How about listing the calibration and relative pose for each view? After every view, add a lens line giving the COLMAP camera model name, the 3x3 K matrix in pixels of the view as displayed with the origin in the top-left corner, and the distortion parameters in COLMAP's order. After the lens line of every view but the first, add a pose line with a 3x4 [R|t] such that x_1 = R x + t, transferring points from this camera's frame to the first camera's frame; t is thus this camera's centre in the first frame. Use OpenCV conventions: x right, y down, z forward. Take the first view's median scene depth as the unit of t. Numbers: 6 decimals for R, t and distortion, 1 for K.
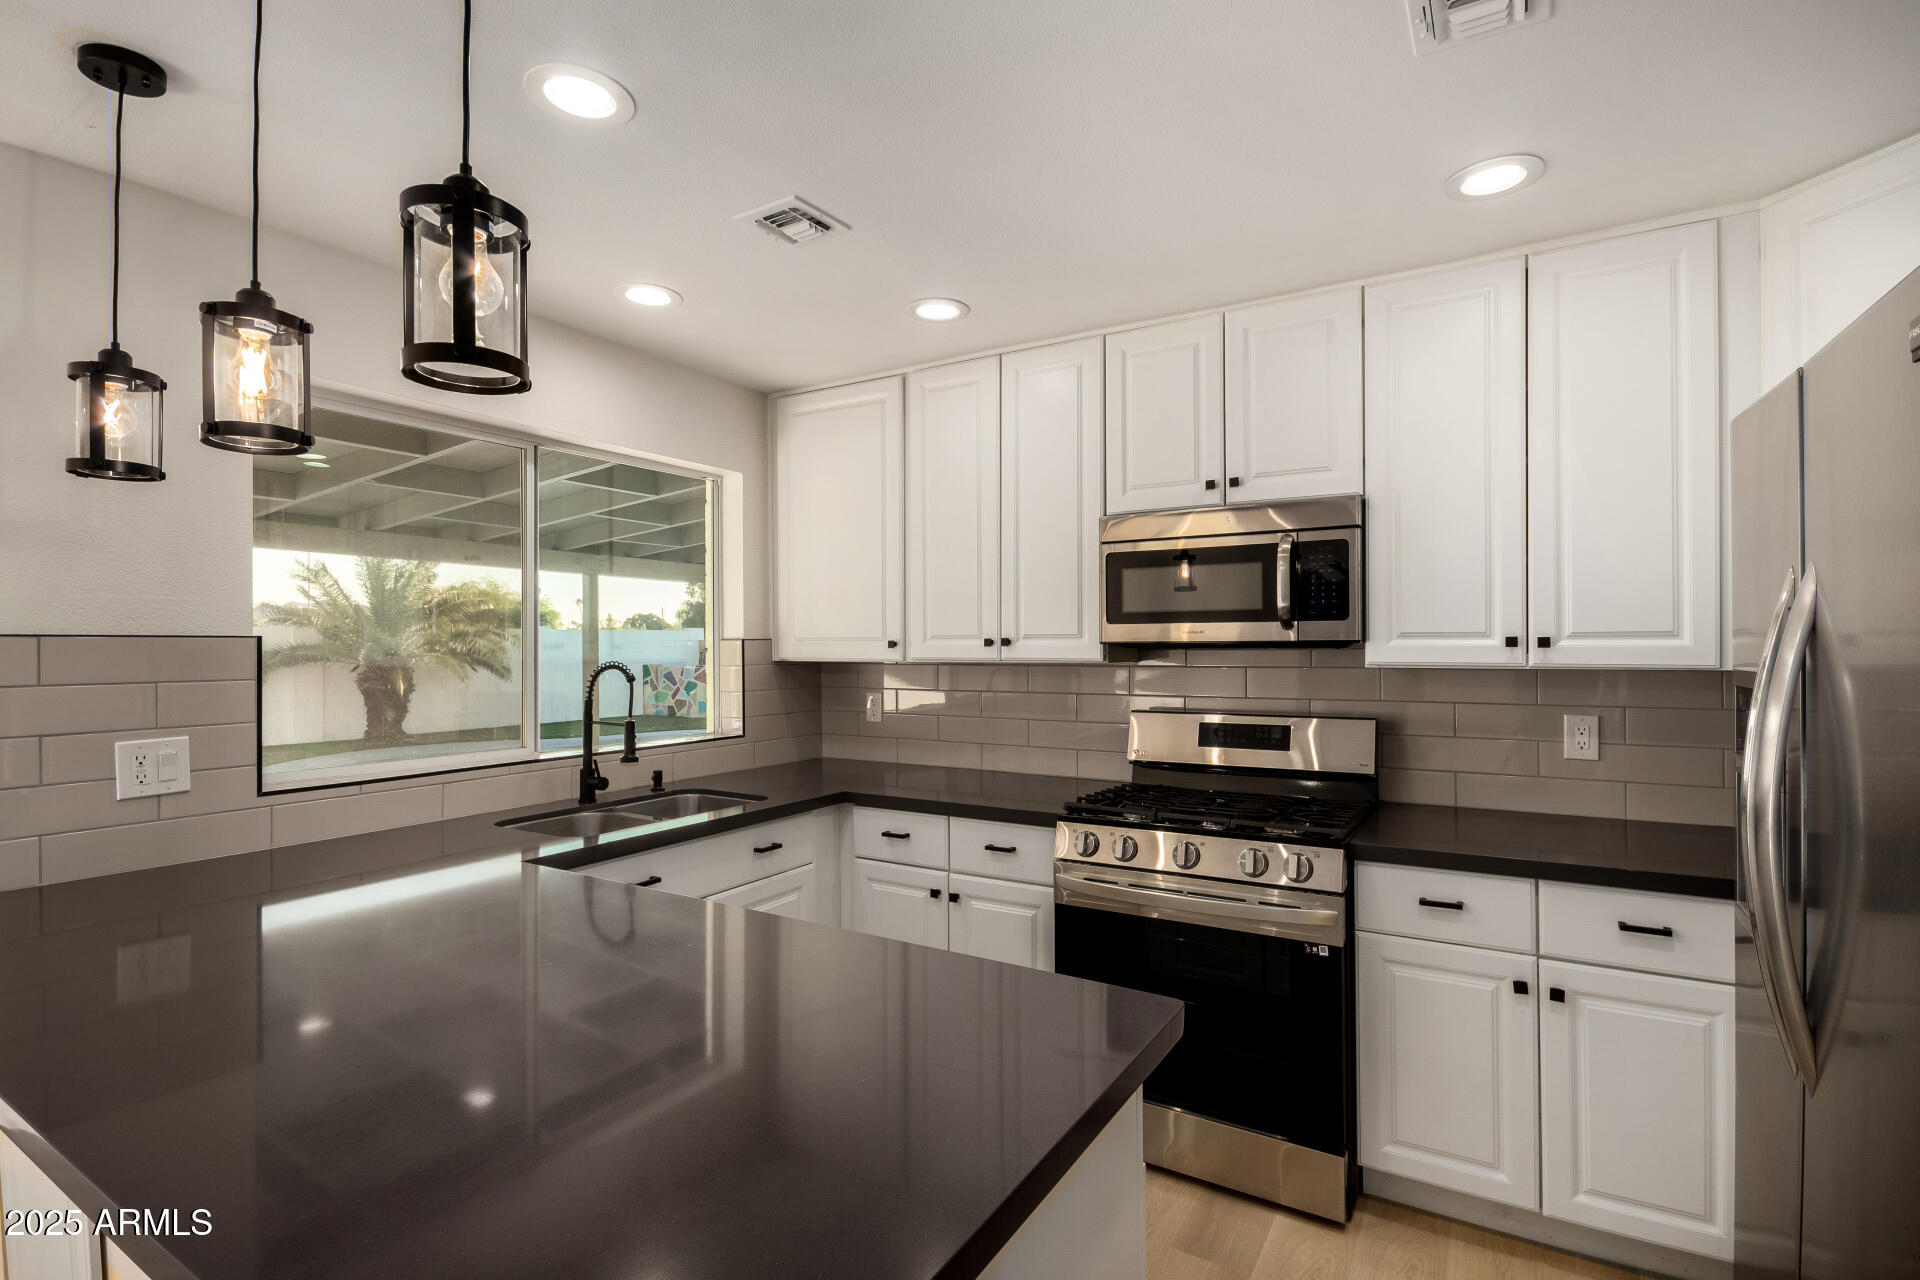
lens RADIAL K [[878.7, 0, 956.3], [0, 878.7, 634.2], [0, 0, 1]] dist [0.000309, -0.000446]
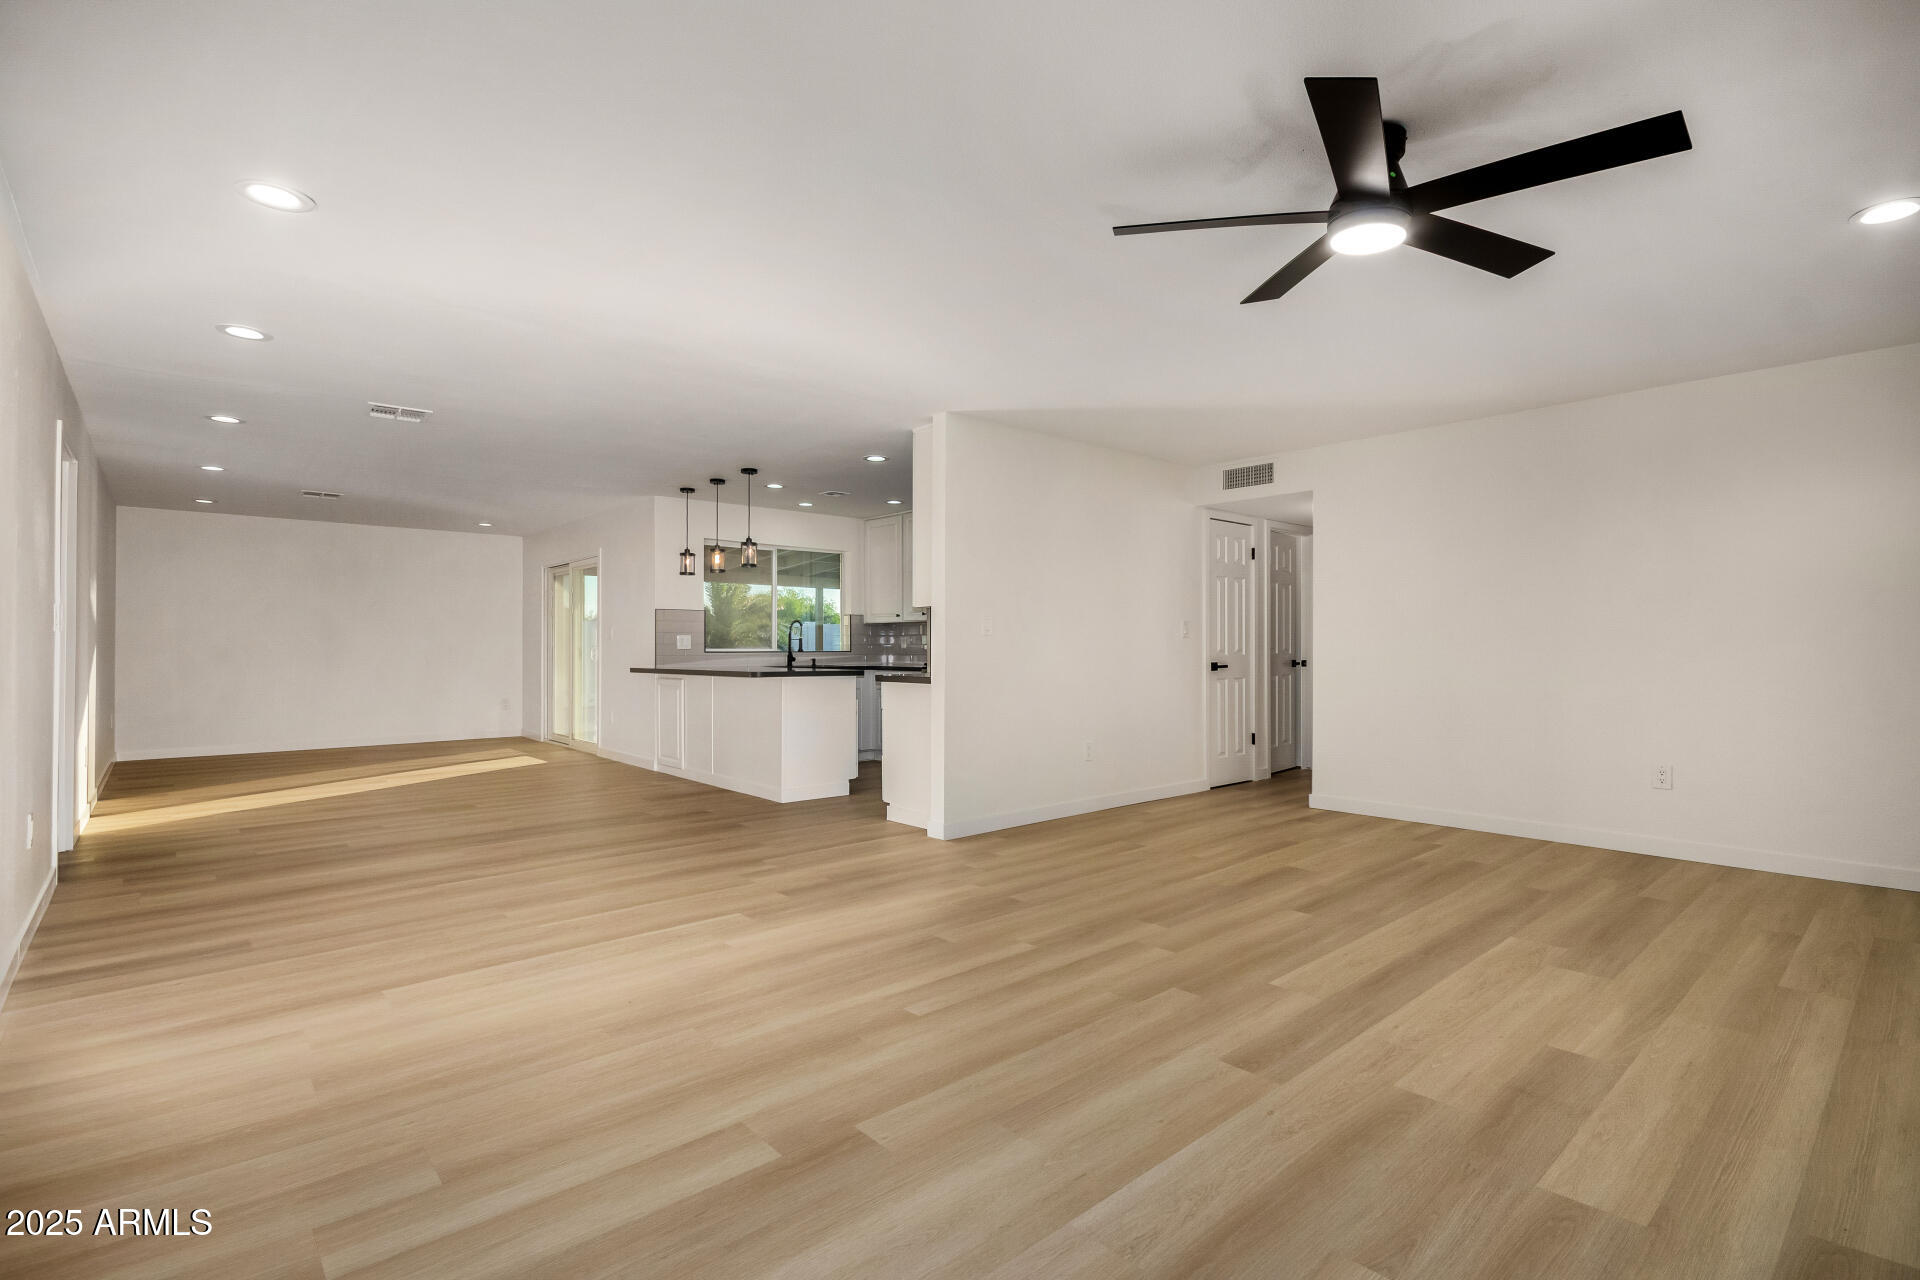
lens RADIAL K [[878.7, 0, 956.3], [0, 878.7, 634.2], [0, 0, 1]] dist [0.000309, -0.000446]
pose [[0.953277, 0.000931, -0.302096, 1.152790], [-0.002122, 0.999991, -0.003617, 0.096166], [0.302090, 0.004089, 0.953271, -1.901390]]
